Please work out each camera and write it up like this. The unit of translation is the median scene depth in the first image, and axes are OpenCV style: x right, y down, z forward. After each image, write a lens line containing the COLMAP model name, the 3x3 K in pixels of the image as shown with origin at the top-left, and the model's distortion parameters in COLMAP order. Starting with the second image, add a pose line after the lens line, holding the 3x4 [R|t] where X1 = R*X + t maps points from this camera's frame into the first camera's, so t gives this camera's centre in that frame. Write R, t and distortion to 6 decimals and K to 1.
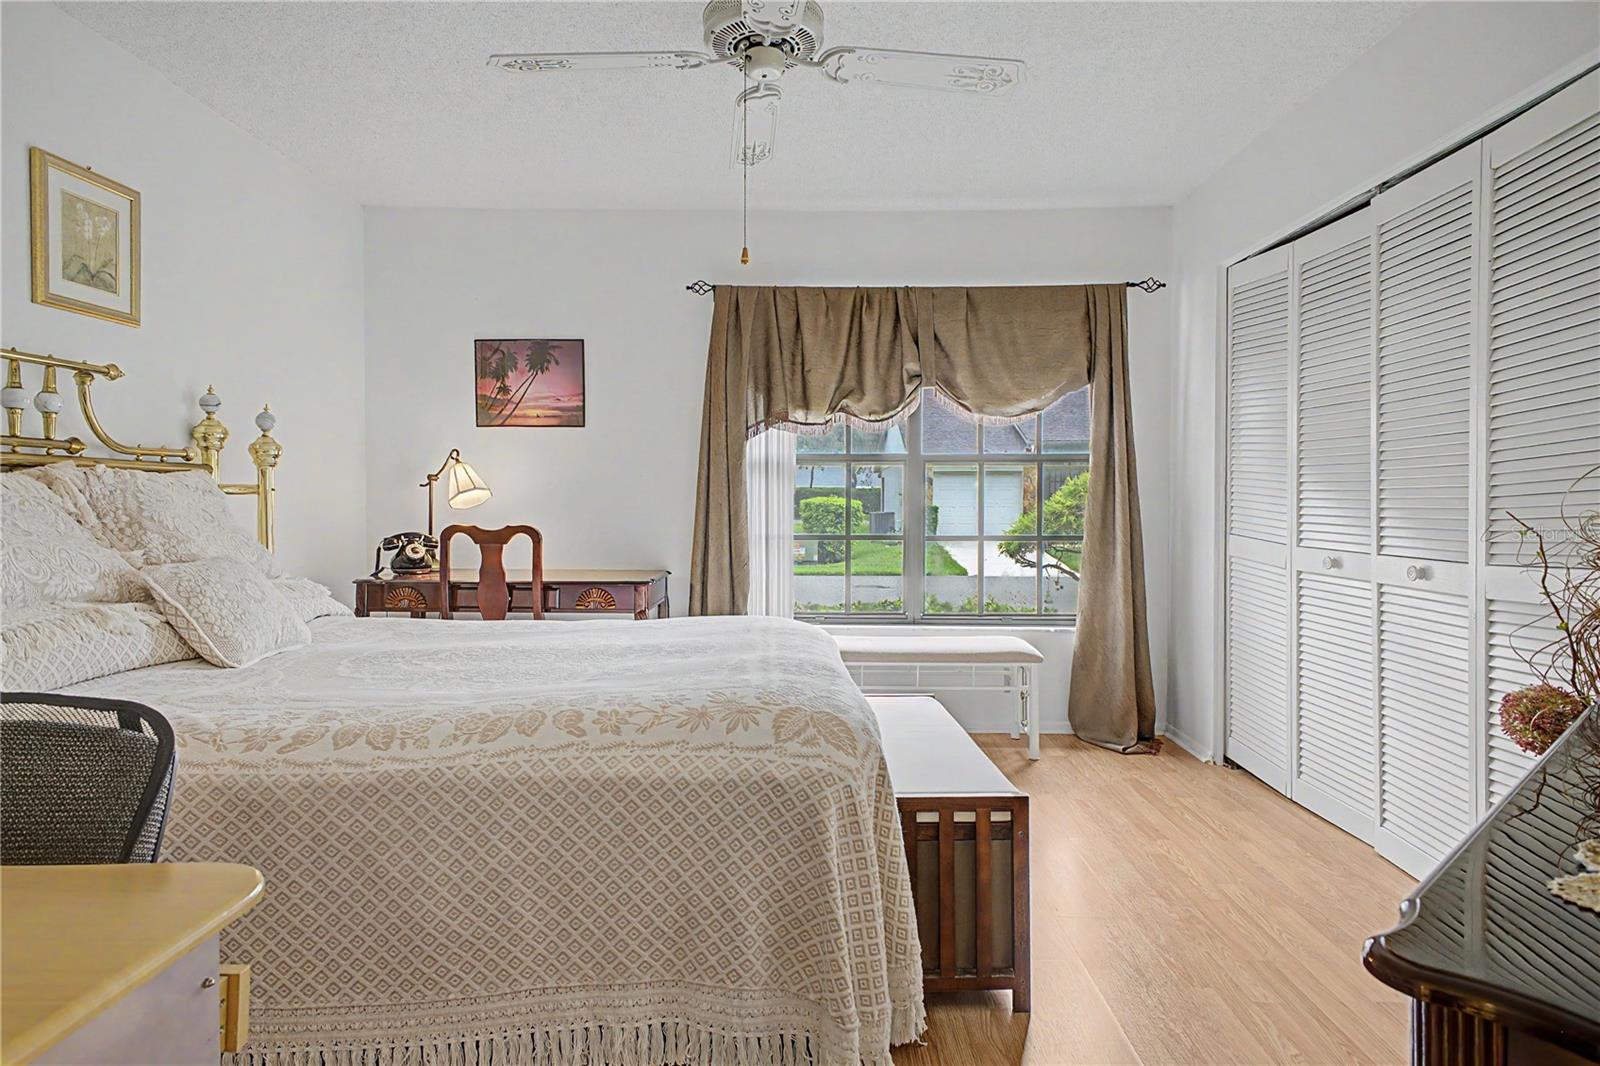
lens RADIAL K [[923.8, 0, 802.3], [0, 923.8, 523.4], [0, 0, 1]] dist [0.019045, -0.000385]
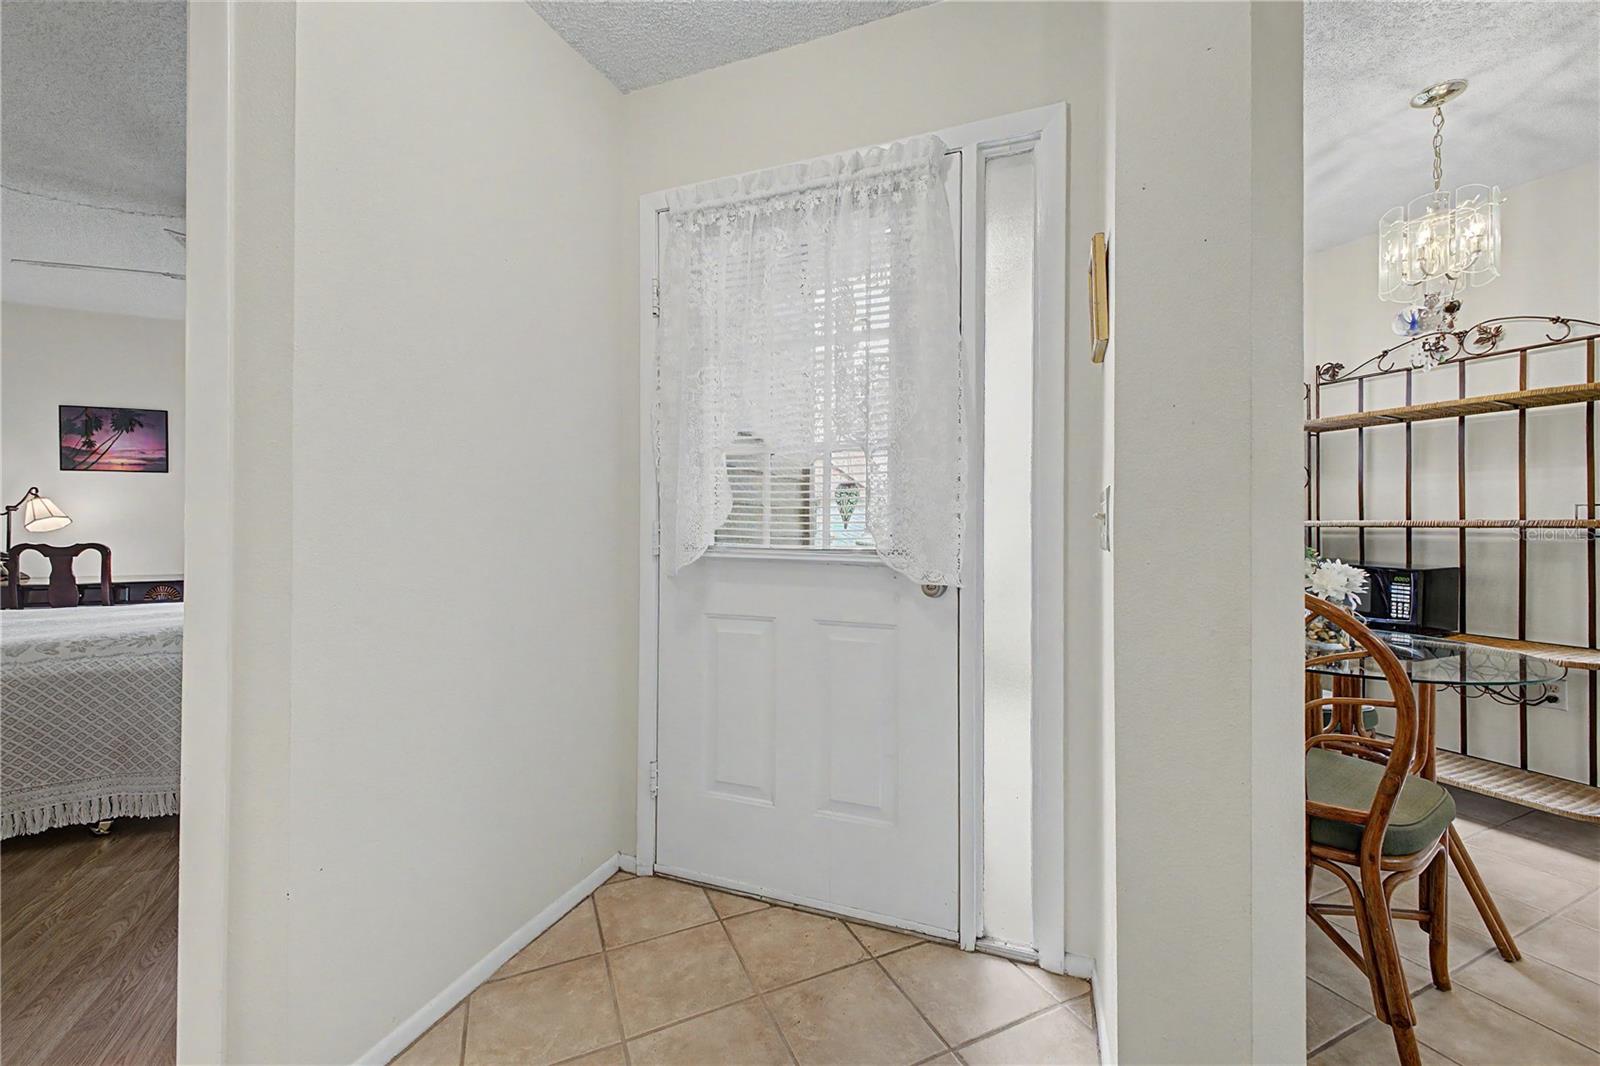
lens RADIAL K [[640.4, 0, 799.7], [0, 640.4, 520.2], [0, 0, 1]] dist [-0.003179, -0.000115]
pose [[0.894450, -0.003250, 0.447155, 0.229541], [0.014554, 0.999655, -0.021847, 0.003934], [-0.446930, 0.026049, 0.894190, -0.358323]]
